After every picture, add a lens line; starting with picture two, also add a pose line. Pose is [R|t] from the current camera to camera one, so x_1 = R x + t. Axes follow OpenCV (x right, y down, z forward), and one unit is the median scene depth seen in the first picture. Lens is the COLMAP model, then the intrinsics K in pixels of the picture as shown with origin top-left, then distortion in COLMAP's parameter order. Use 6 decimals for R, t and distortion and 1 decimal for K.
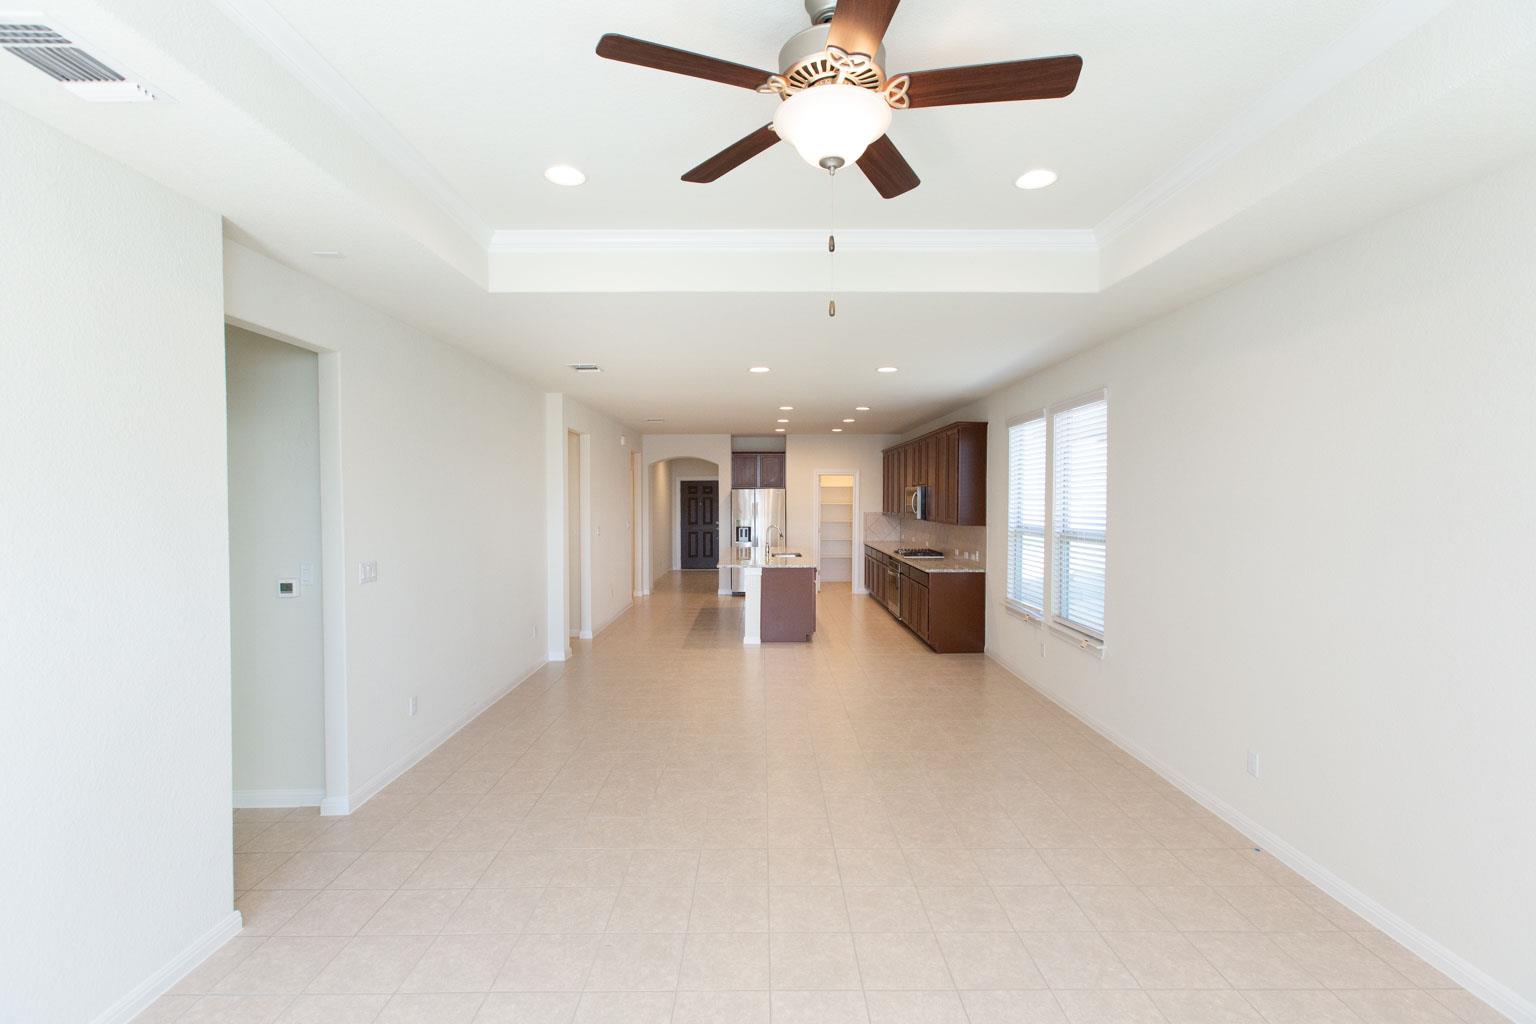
lens RADIAL K [[683.8, 0, 770.1], [0, 683.8, 513.4], [0, 0, 1]] dist [0.002827, -0.000669]
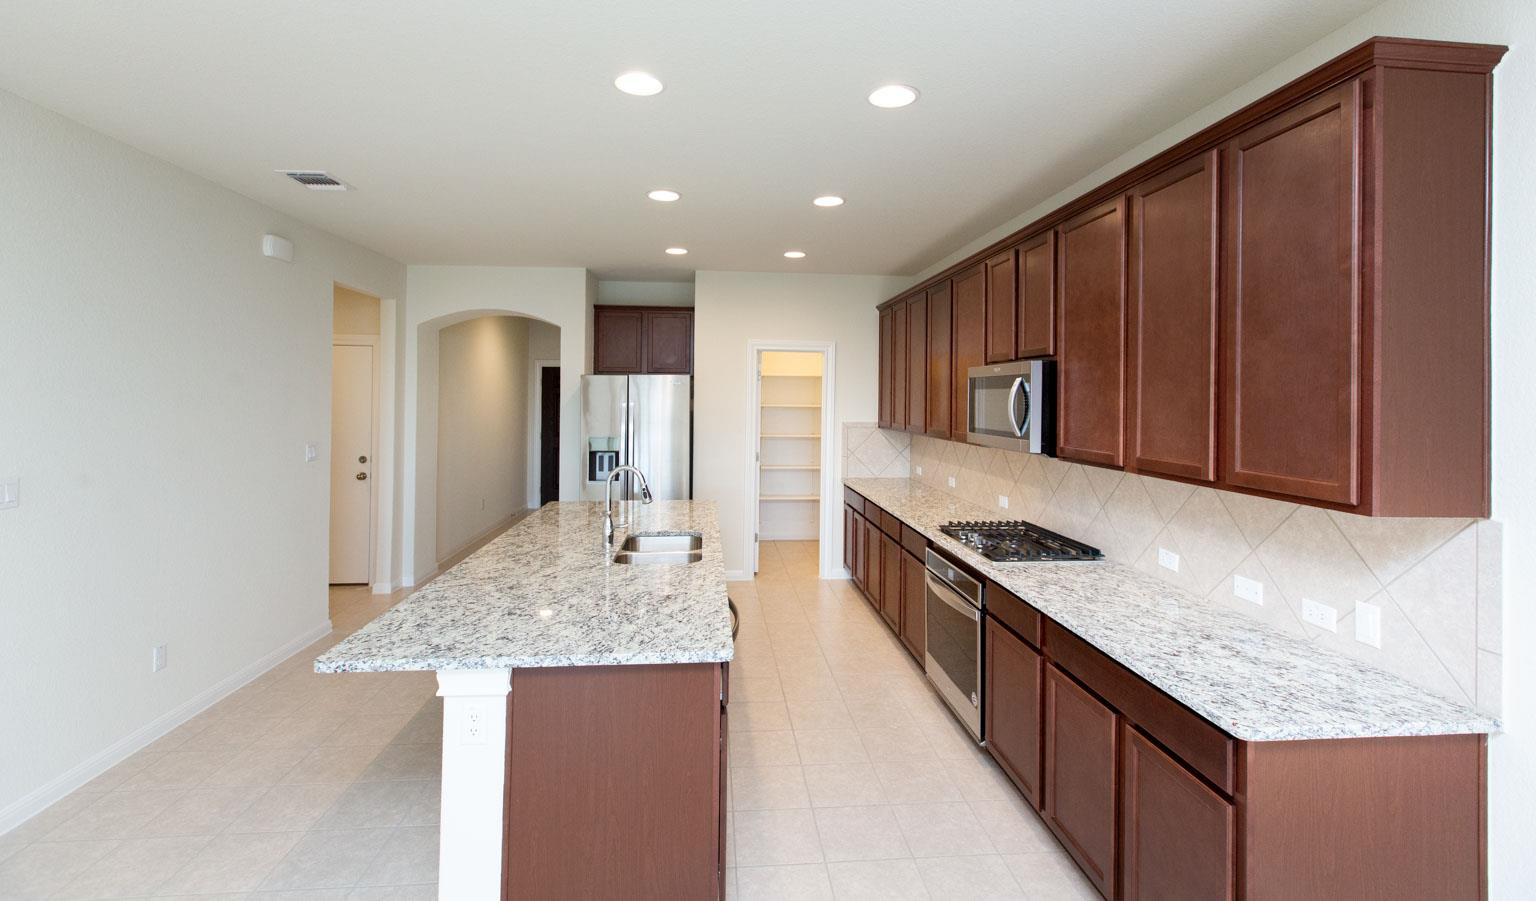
lens RADIAL K [[717.6, 0, 771.9], [0, 717.6, 392.7], [0, 0, 1]] dist [0.000198, 0.000012]
pose [[0.996562, 0.009214, 0.082336, 0.044846], [-0.006803, 0.999541, -0.029517, -0.009538], [-0.082570, 0.028855, 0.996167, 0.544664]]
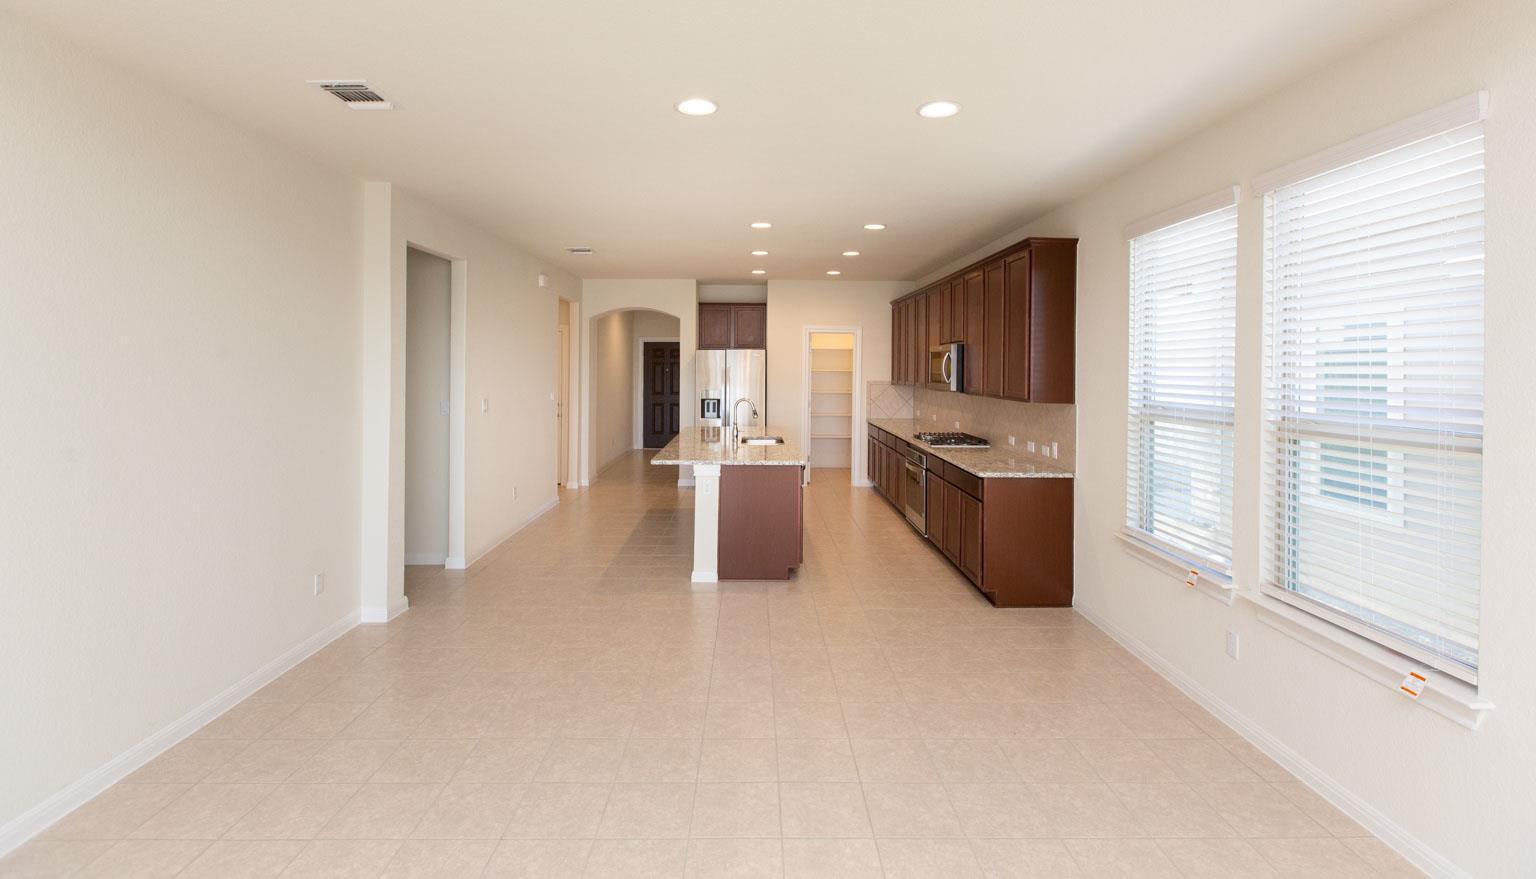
lens RADIAL K [[699.6, 0, 765.9], [0, 699.6, 367.0], [0, 0, 1]] dist [-0.000319, -0.000008]
pose [[0.999942, 0.006452, 0.008604, 0.018428], [-0.006265, 0.999747, -0.021620, 0.000300], [-0.008741, 0.021565, 0.999729, 0.247820]]
